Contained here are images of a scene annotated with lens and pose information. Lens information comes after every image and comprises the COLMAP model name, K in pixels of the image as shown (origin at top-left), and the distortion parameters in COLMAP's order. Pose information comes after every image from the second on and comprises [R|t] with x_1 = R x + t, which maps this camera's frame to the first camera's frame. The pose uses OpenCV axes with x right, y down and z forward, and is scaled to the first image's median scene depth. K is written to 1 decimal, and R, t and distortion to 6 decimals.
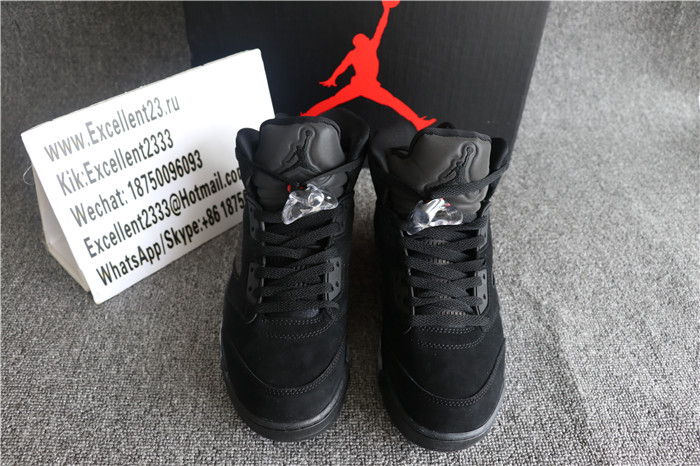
lens RADIAL K [[576.0, 0, 346.6], [0, 576.0, 229.7], [0, 0, 1]] dist [-0.198984, 0.165237]
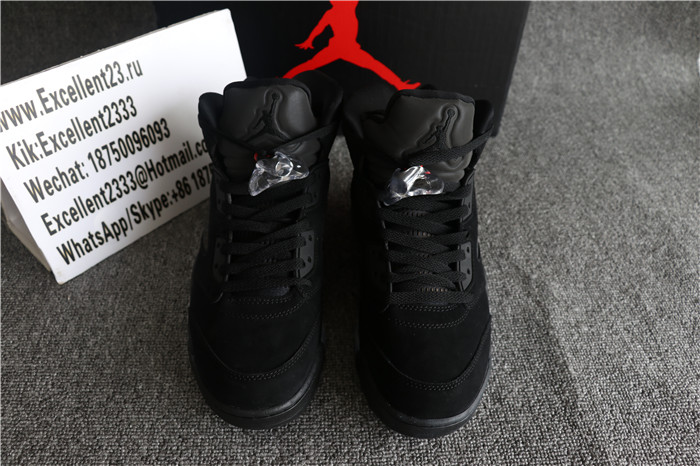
lens RADIAL K [[575.3, 0, 350.0], [0, 575.3, 233.0], [0, 0, 1]] dist [-0.200086, 0.169820]
pose [[0.999842, -0.012136, 0.013023, 0.030718], [0.011391, 0.998376, 0.055809, 0.000543], [-0.013679, -0.055652, 0.998357, 0.061217]]
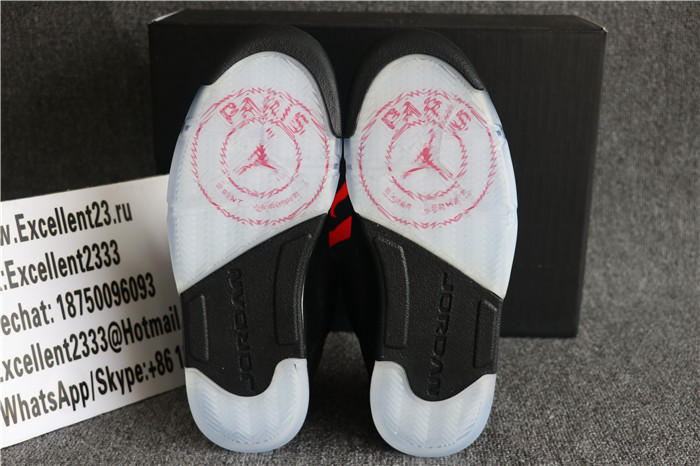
lens RADIAL K [[956.2, 0, 353.2], [0, 956.2, 240.7], [0, 0, 1]] dist [-0.040941, 0.376636]
pose [[0.996156, -0.010214, -0.086994, 0.144202], [-0.024052, 0.923108, -0.383789, 0.335329], [0.084225, 0.384406, 0.919314, -0.243637]]
